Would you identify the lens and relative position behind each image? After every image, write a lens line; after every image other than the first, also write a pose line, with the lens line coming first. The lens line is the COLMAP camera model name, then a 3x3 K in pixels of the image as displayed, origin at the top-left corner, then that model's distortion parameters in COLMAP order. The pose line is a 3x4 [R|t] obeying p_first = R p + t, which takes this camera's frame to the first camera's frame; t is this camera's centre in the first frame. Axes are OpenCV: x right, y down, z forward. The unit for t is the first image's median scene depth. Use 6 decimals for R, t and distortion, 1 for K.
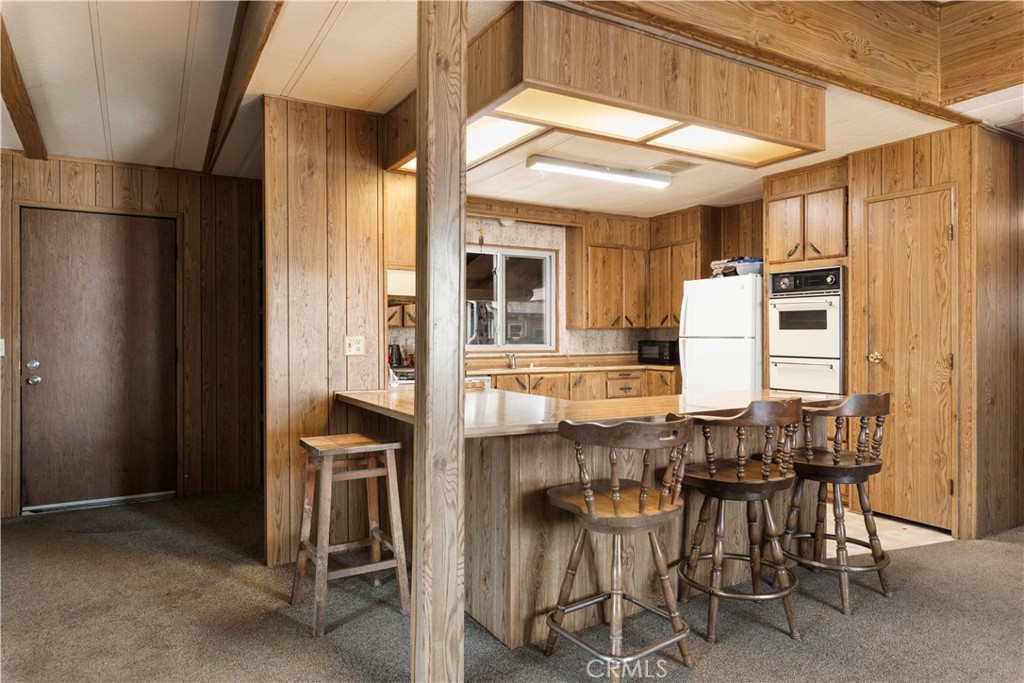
lens RADIAL K [[654.7, 0, 532.2], [0, 654.7, 338.7], [0, 0, 1]] dist [0.001032, 0.001513]
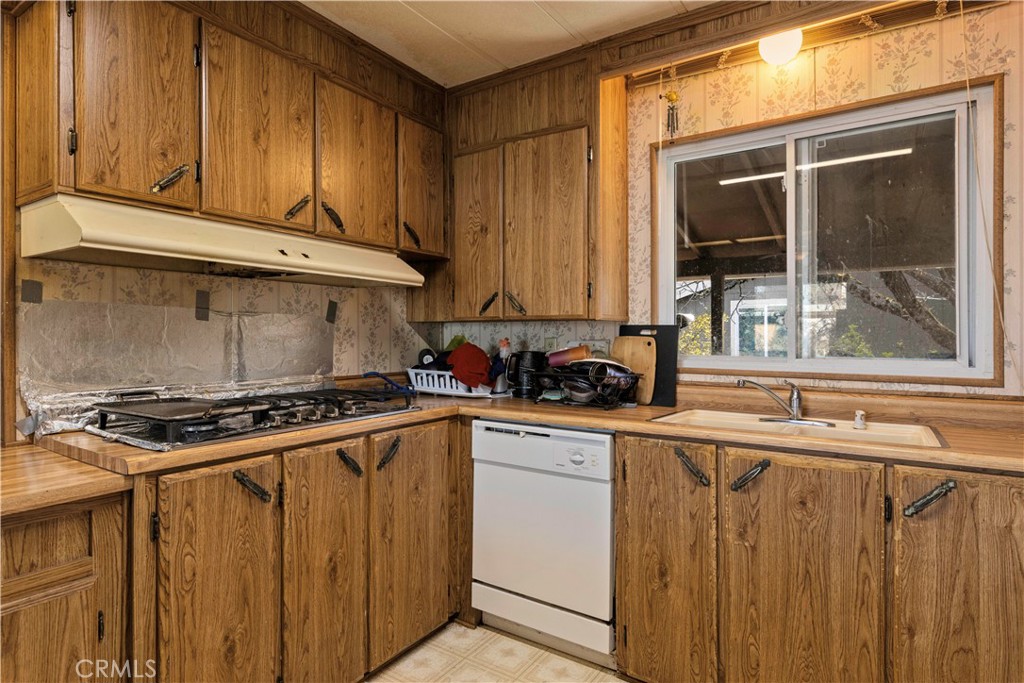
lens RADIAL K [[547.4, 0, 512.0], [0, 547.4, 341.5], [0, 0, 1]] dist [-0.001042, -0.001895]
pose [[0.431176, 0.009844, -0.902214, 0.284073], [-0.003063, 0.999951, 0.009447, -0.005866], [0.902263, -0.001310, 0.431185, 1.031045]]
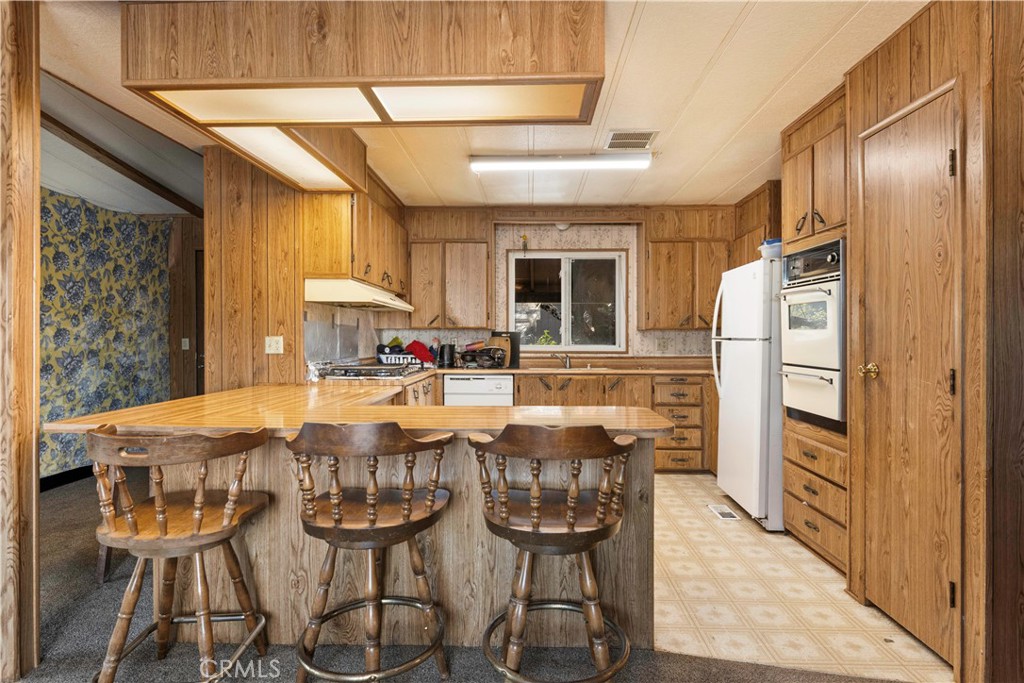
lens RADIAL K [[547.4, 0, 512.0], [0, 547.4, 341.5], [0, 0, 1]] dist [-0.001042, -0.001895]
pose [[0.839046, 0.006190, -0.544026, 0.530856], [-0.003324, 0.999975, 0.006251, -0.003136], [0.544051, -0.003437, 0.839045, 0.343828]]
